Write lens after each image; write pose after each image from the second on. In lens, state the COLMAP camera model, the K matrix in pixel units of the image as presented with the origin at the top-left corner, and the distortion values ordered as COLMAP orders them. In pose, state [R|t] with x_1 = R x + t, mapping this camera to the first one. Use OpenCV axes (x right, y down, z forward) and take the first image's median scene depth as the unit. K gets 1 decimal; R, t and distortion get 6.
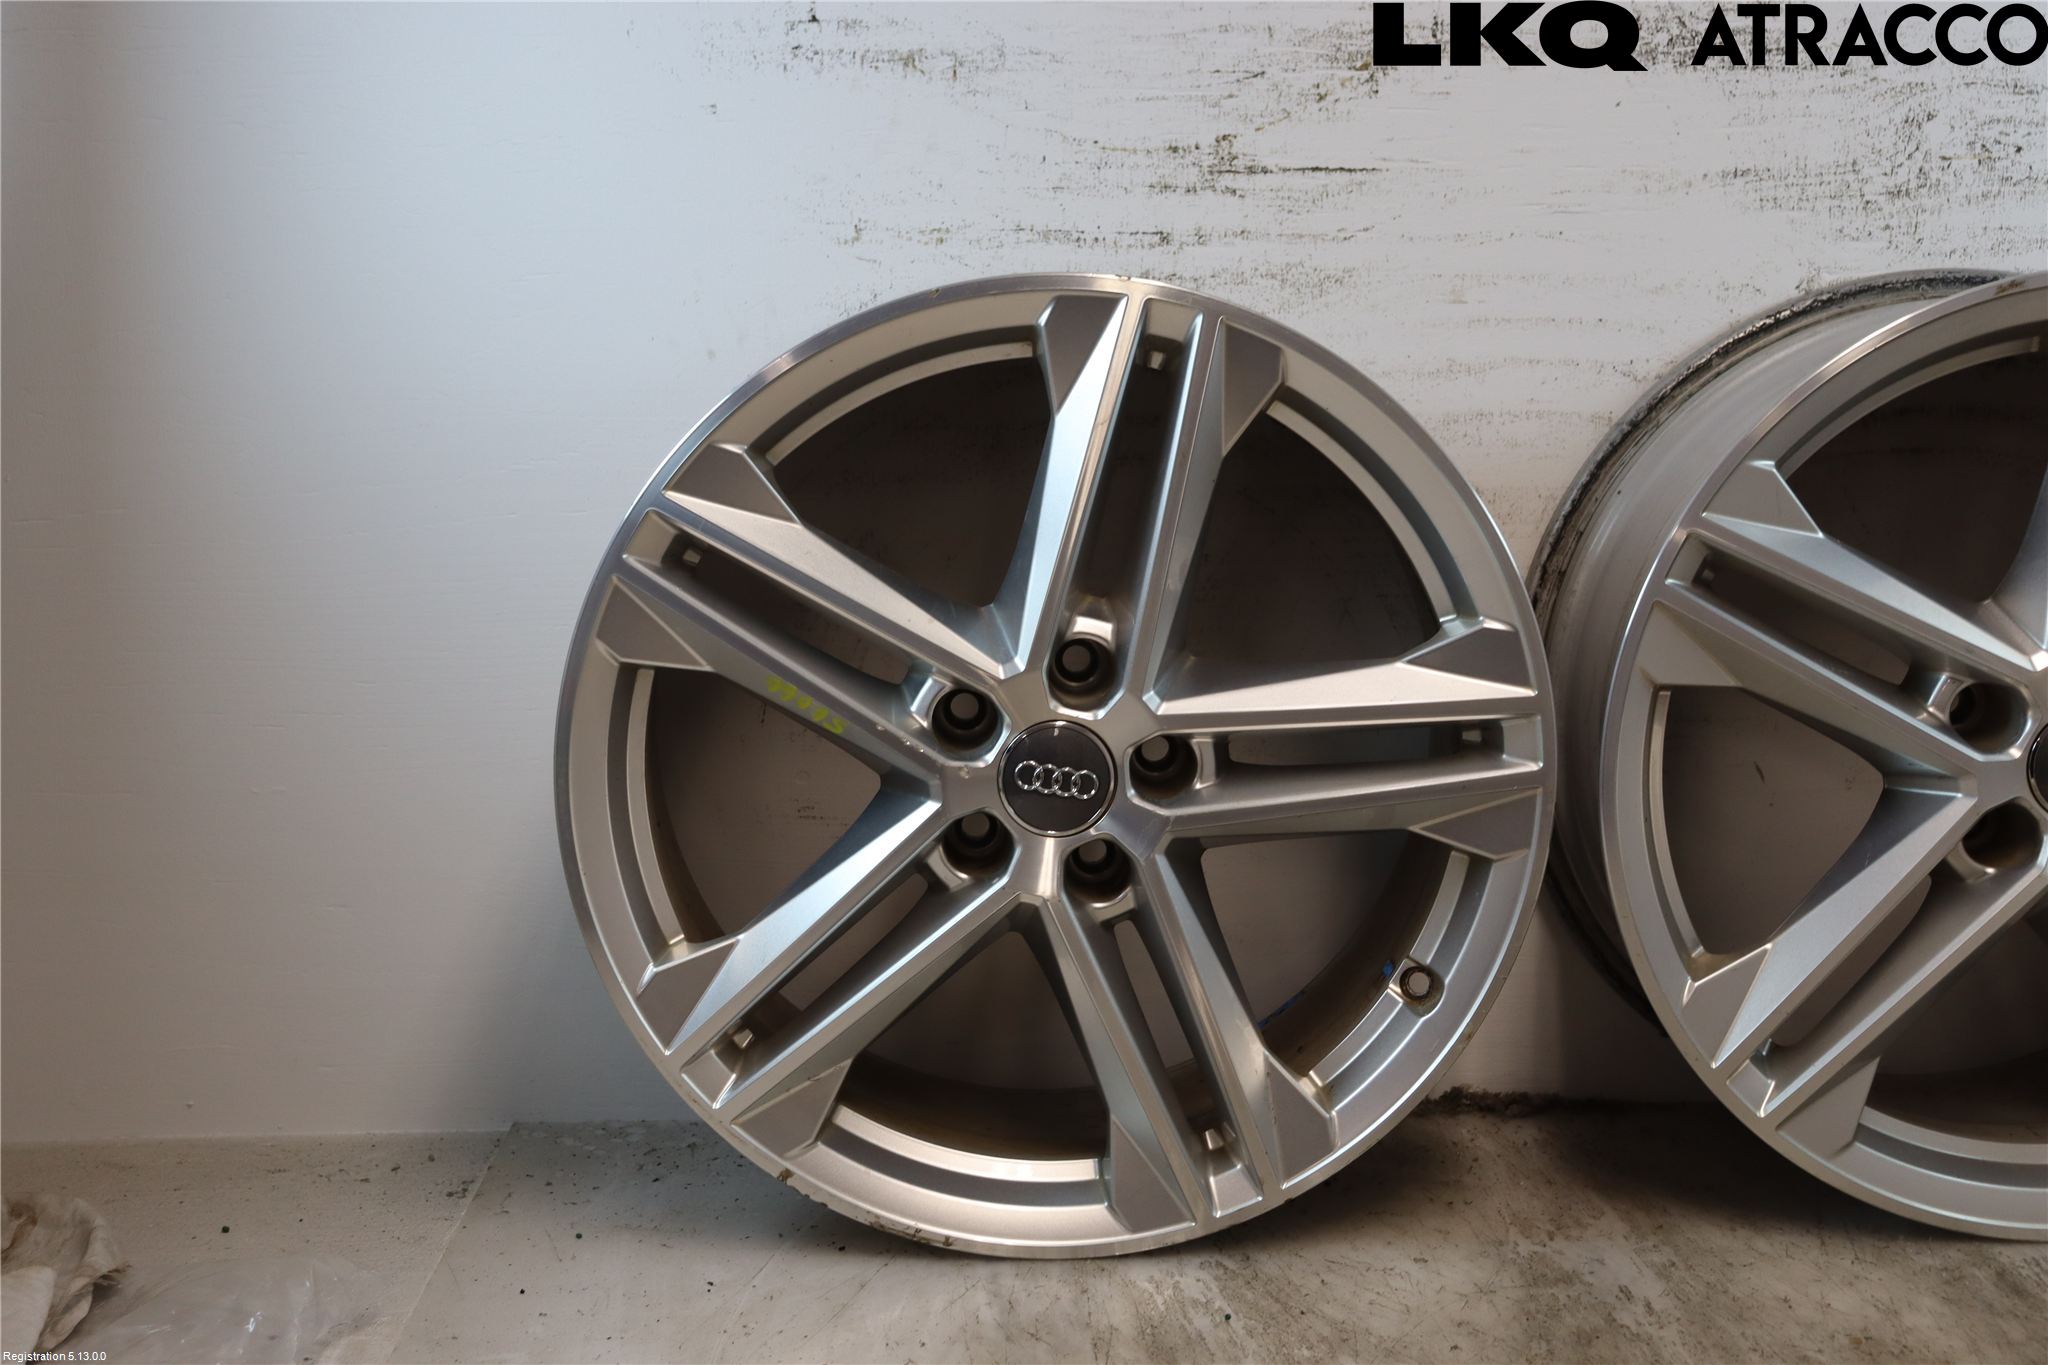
lens RADIAL K [[2579.8, 0, 1025.0], [0, 2579.8, 695.9], [0, 0, 1]] dist [-0.038947, 0.328473]
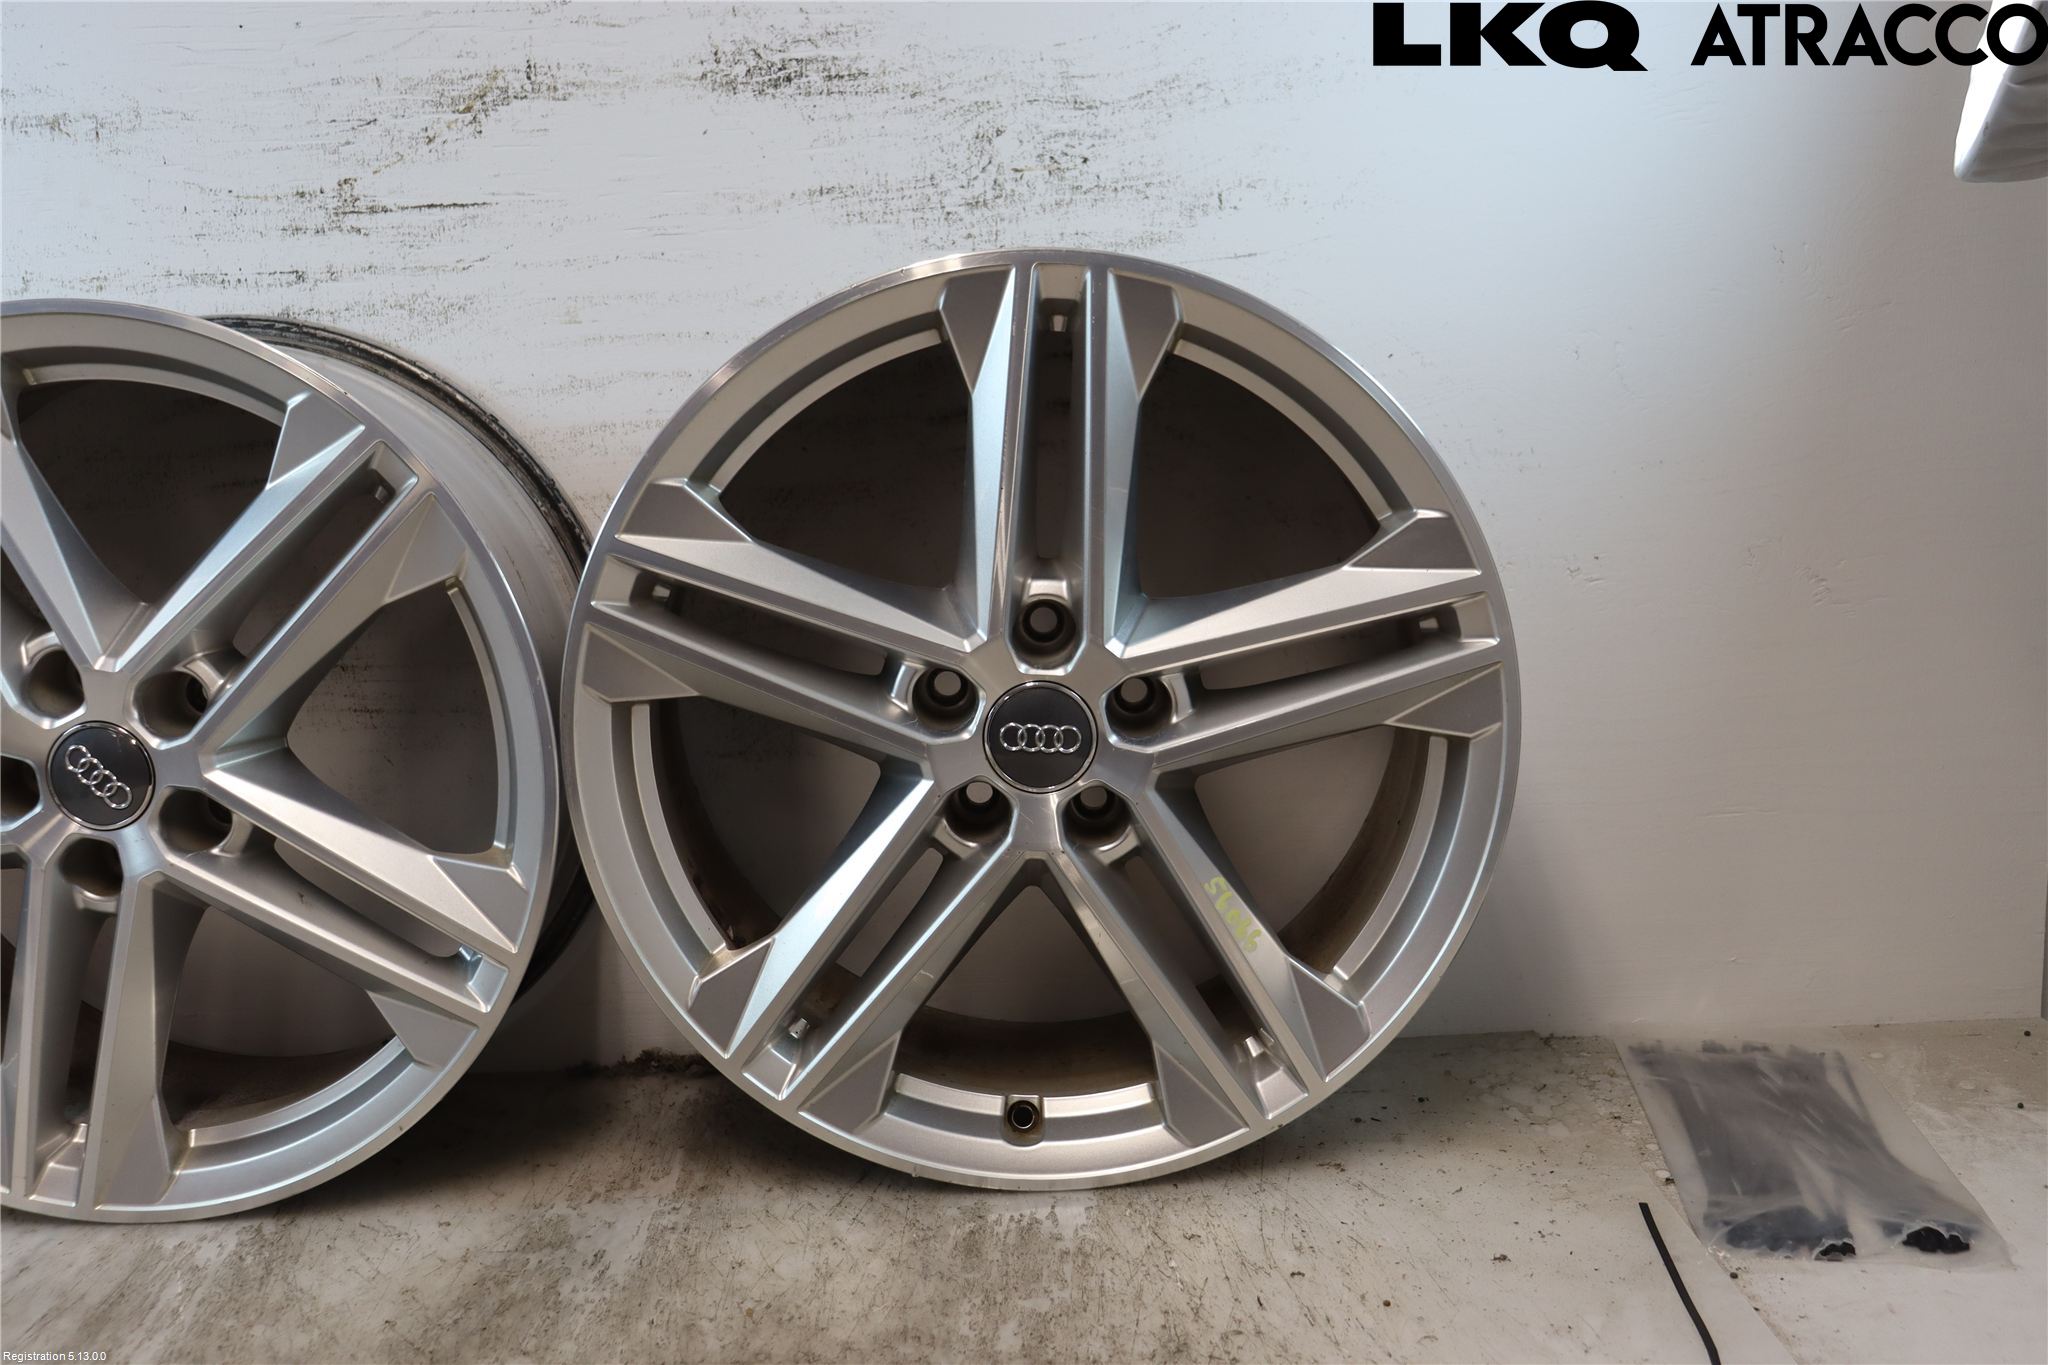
lens RADIAL K [[2002.3, 0, 1022.4], [0, 2002.3, 690.7], [0, 0, 1]] dist [-0.132259, 0.202755]
pose [[0.998179, -0.029184, -0.052795, 0.399652], [0.028917, 0.999565, -0.005812, 0.011125], [0.052942, 0.004275, 0.998588, 0.187688]]
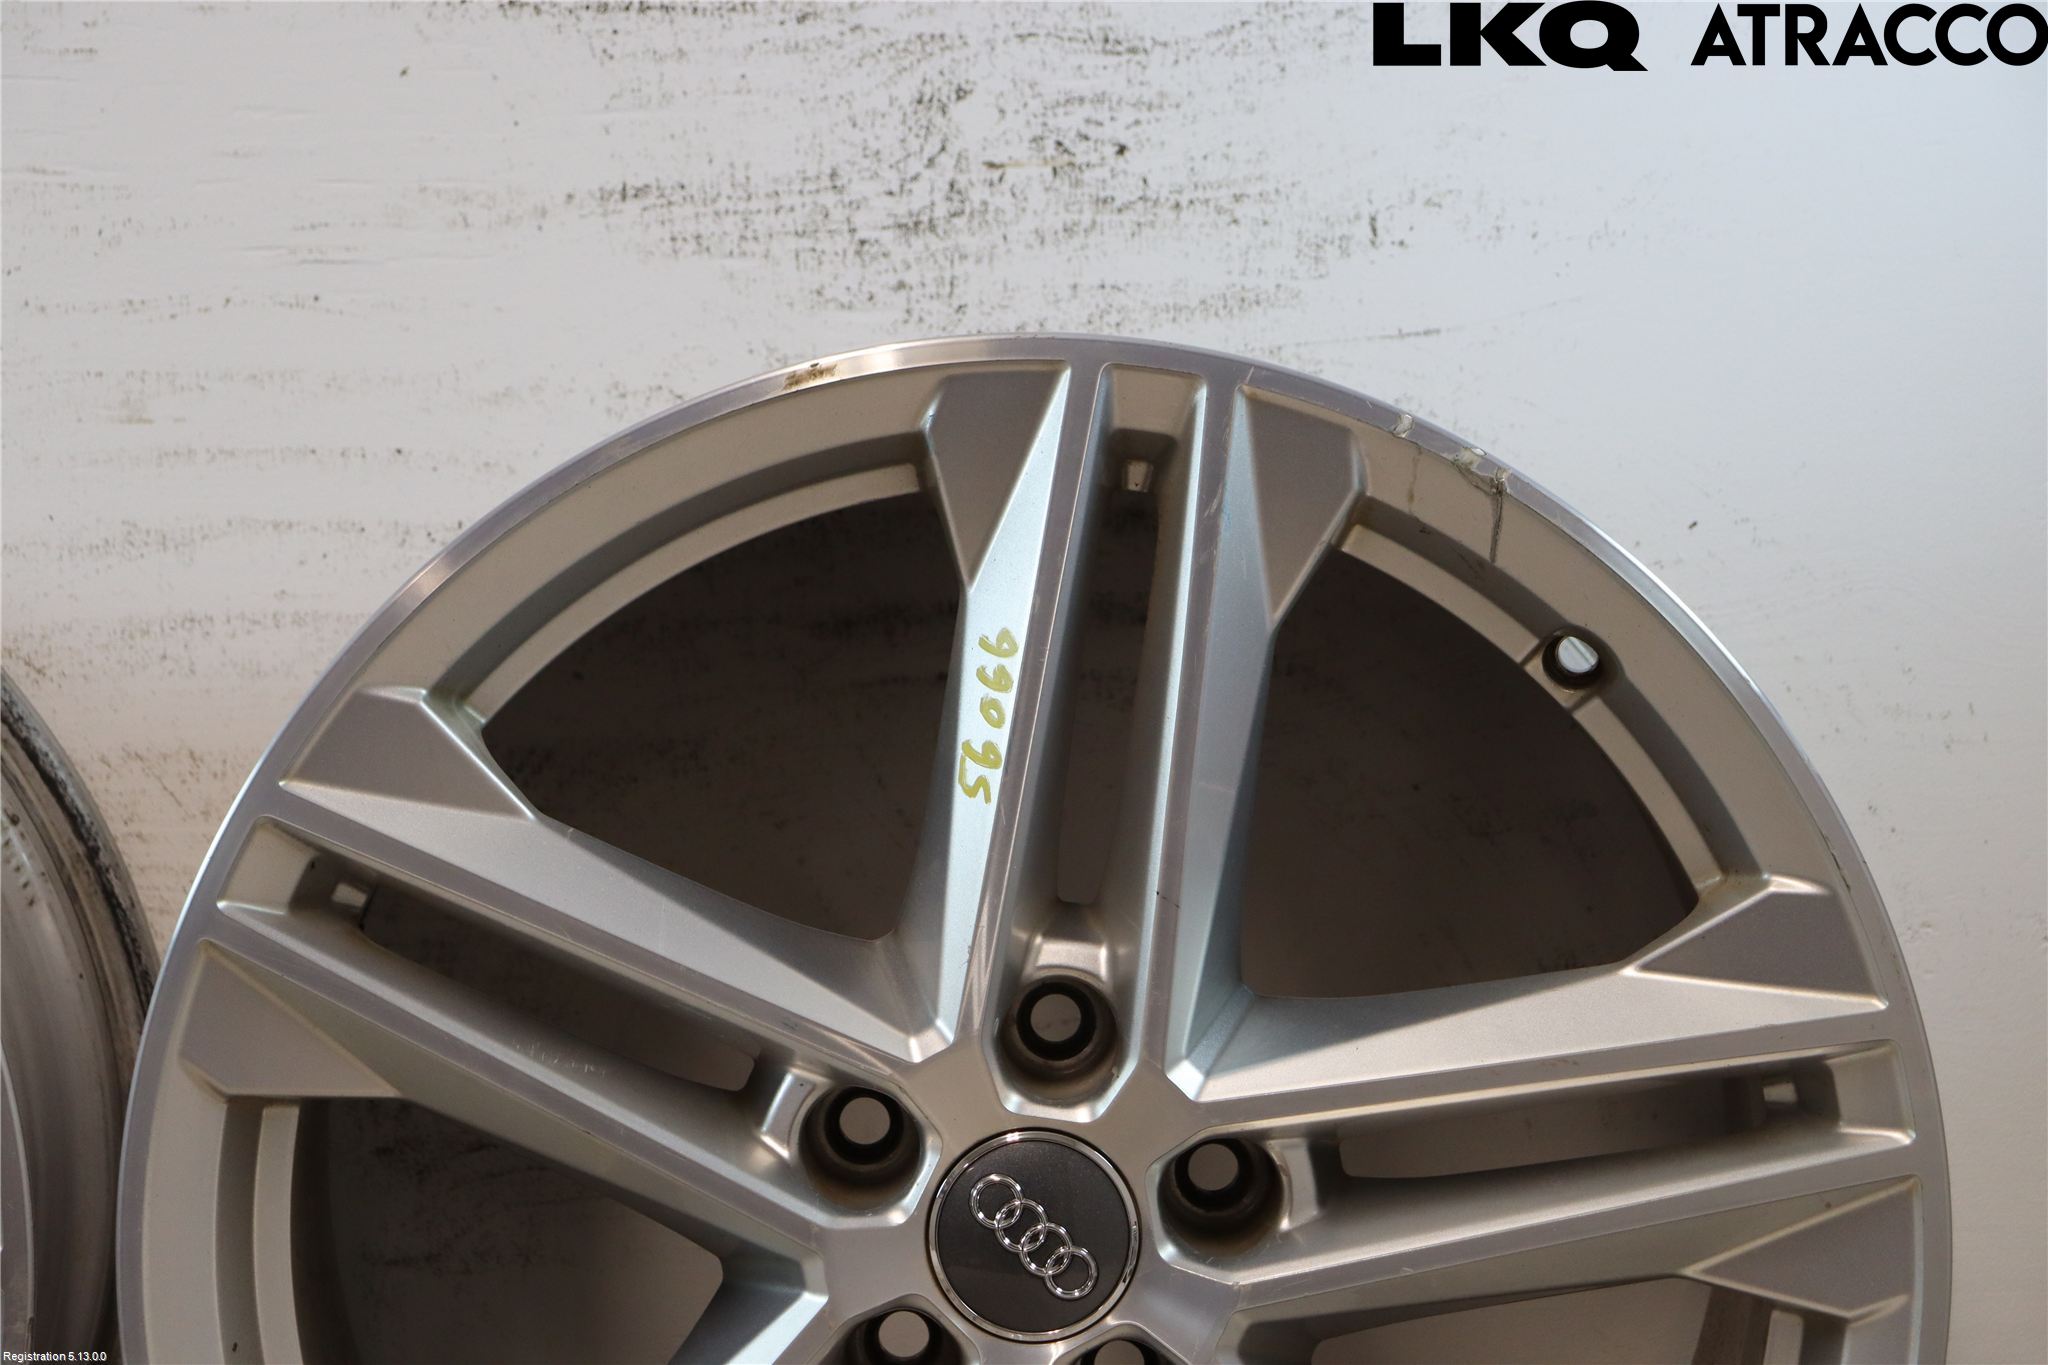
lens RADIAL K [[4411.9, 0, 1009.8], [0, 4411.9, 690.0], [0, 0, 1]] dist [0.287669, 0.887084]
pose [[0.999180, -0.010079, -0.039212, 0.401179], [0.005717, 0.993936, -0.109809, 0.013570], [0.040081, 0.109495, 0.993179, 0.047965]]
